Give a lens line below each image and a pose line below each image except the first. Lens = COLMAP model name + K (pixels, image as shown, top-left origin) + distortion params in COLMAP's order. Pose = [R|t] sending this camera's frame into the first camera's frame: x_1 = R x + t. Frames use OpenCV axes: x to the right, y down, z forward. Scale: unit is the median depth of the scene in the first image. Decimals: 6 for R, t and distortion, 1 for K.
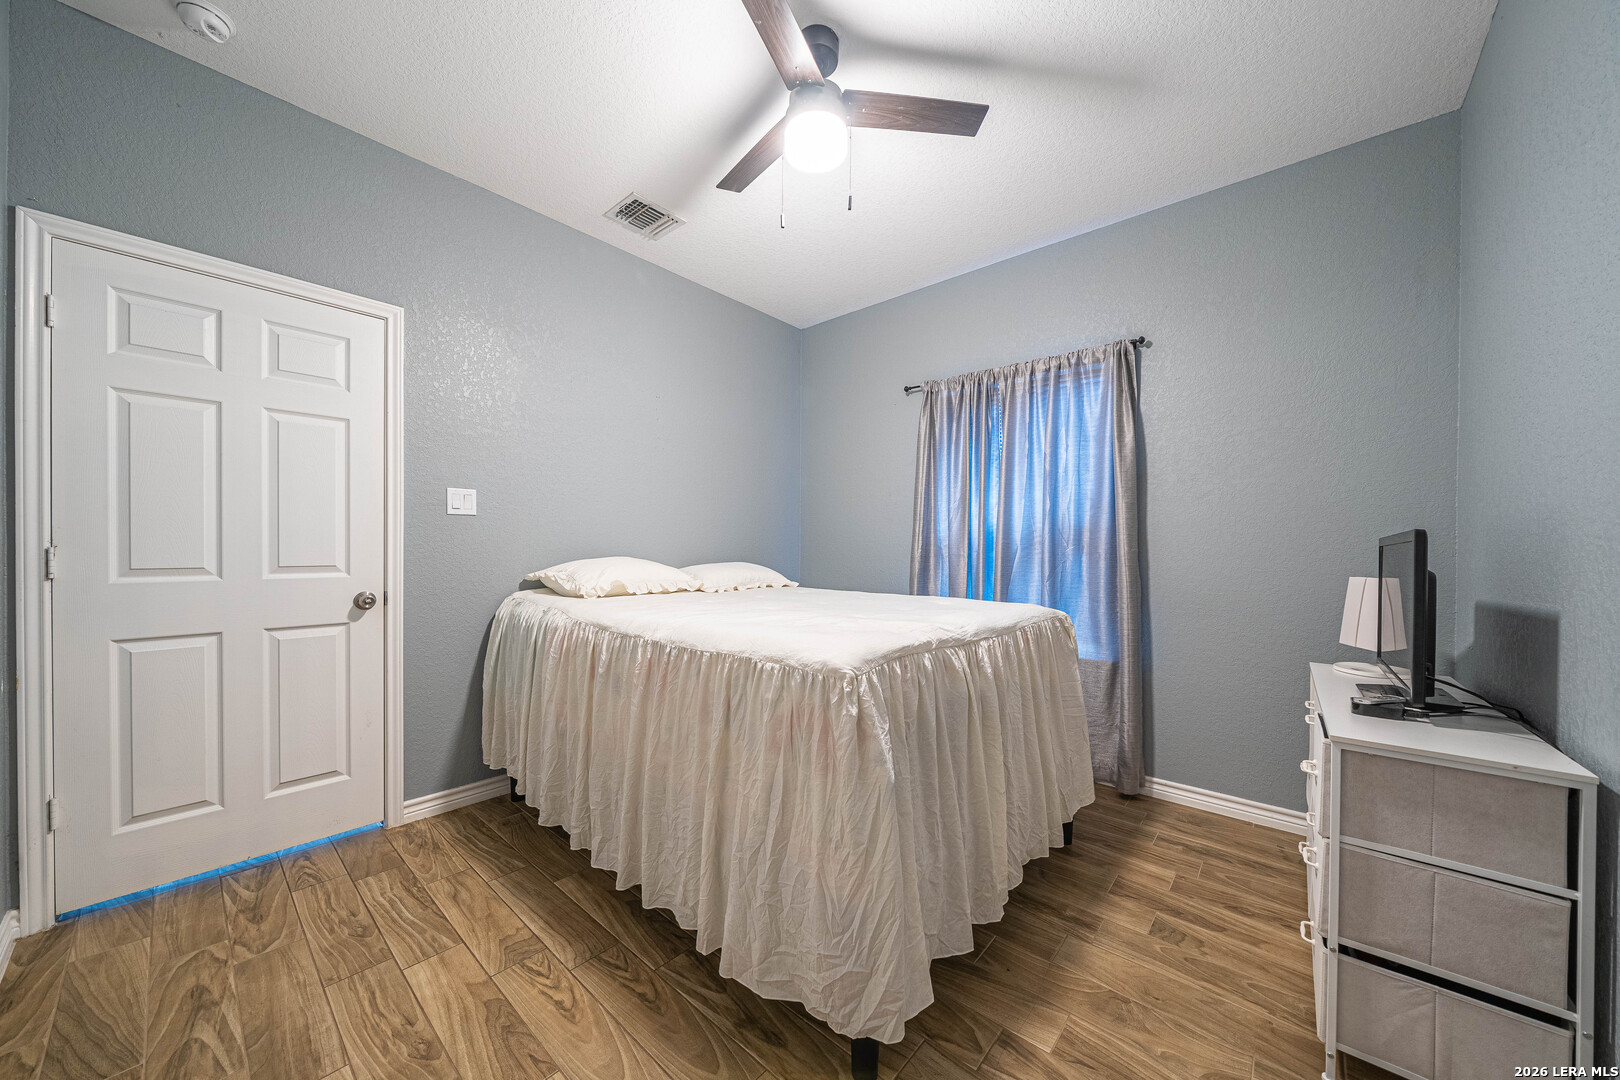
lens RADIAL K [[569.3, 0, 801.8], [0, 569.3, 551.3], [0, 0, 1]] dist [-0.000699, -0.000180]
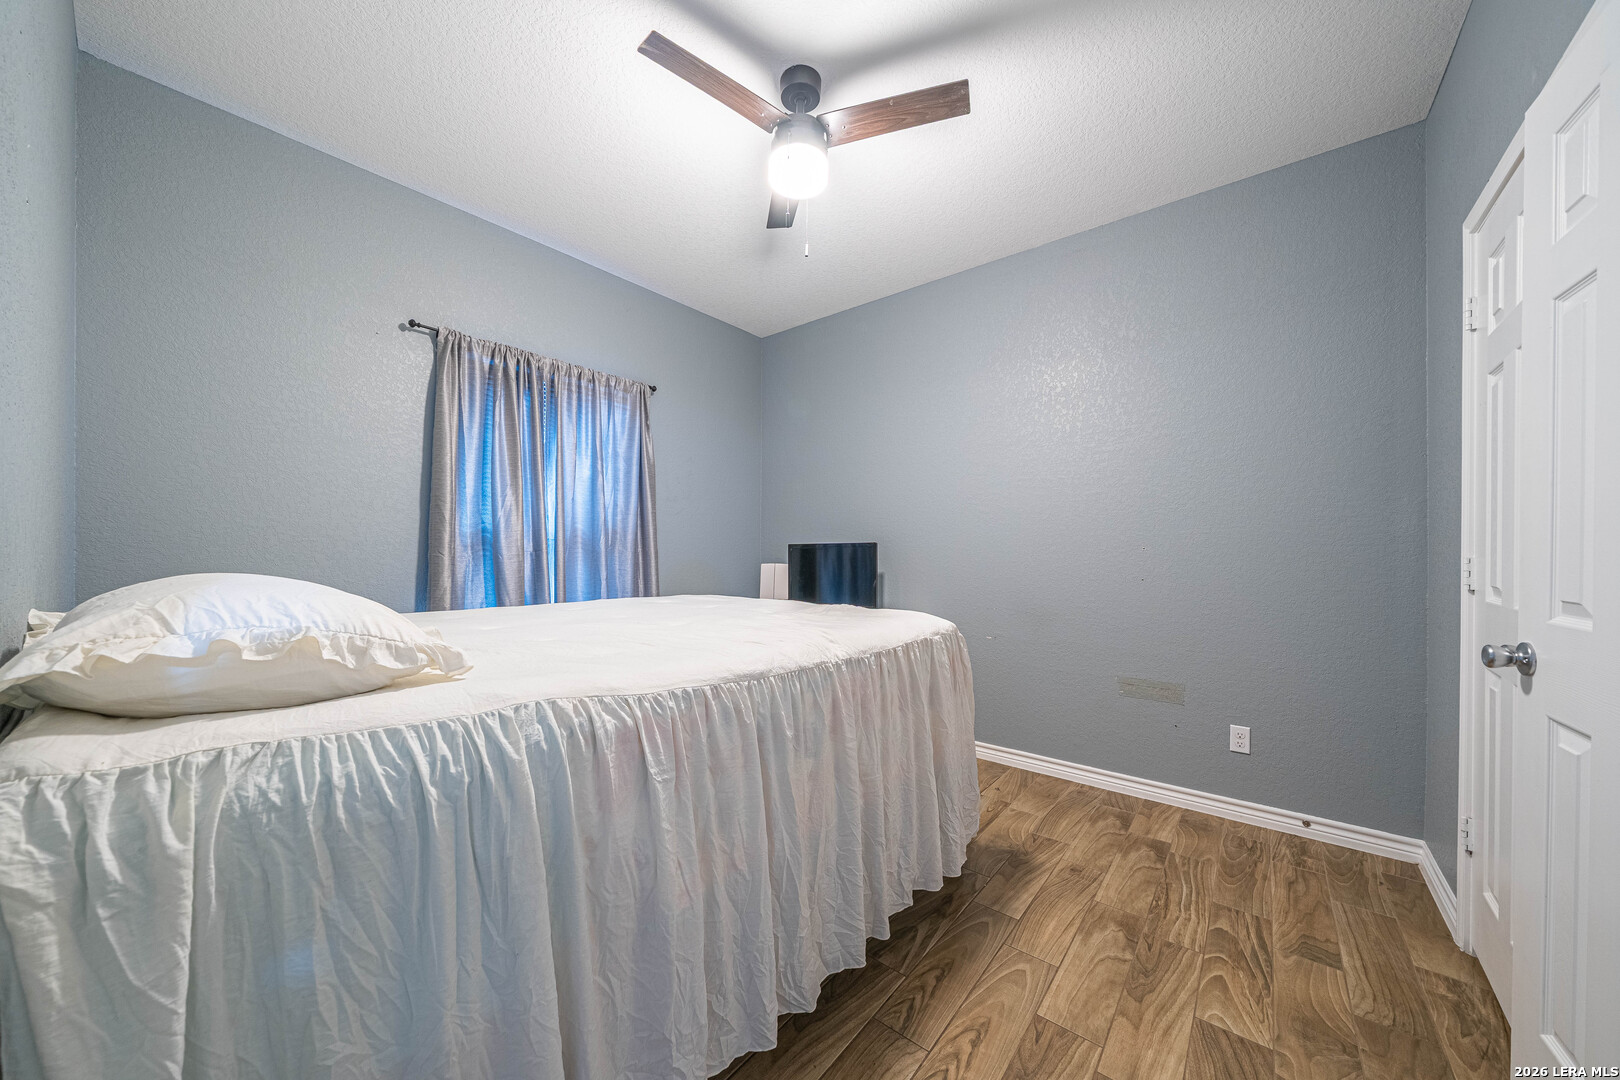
lens RADIAL K [[569.3, 0, 801.8], [0, 569.3, 551.3], [0, 0, 1]] dist [-0.000699, -0.000180]
pose [[-0.039853, -0.010551, 0.999150, -1.277594], [0.002129, 0.999941, 0.010644, -0.017631], [-0.999203, 0.002552, -0.039828, 1.259928]]
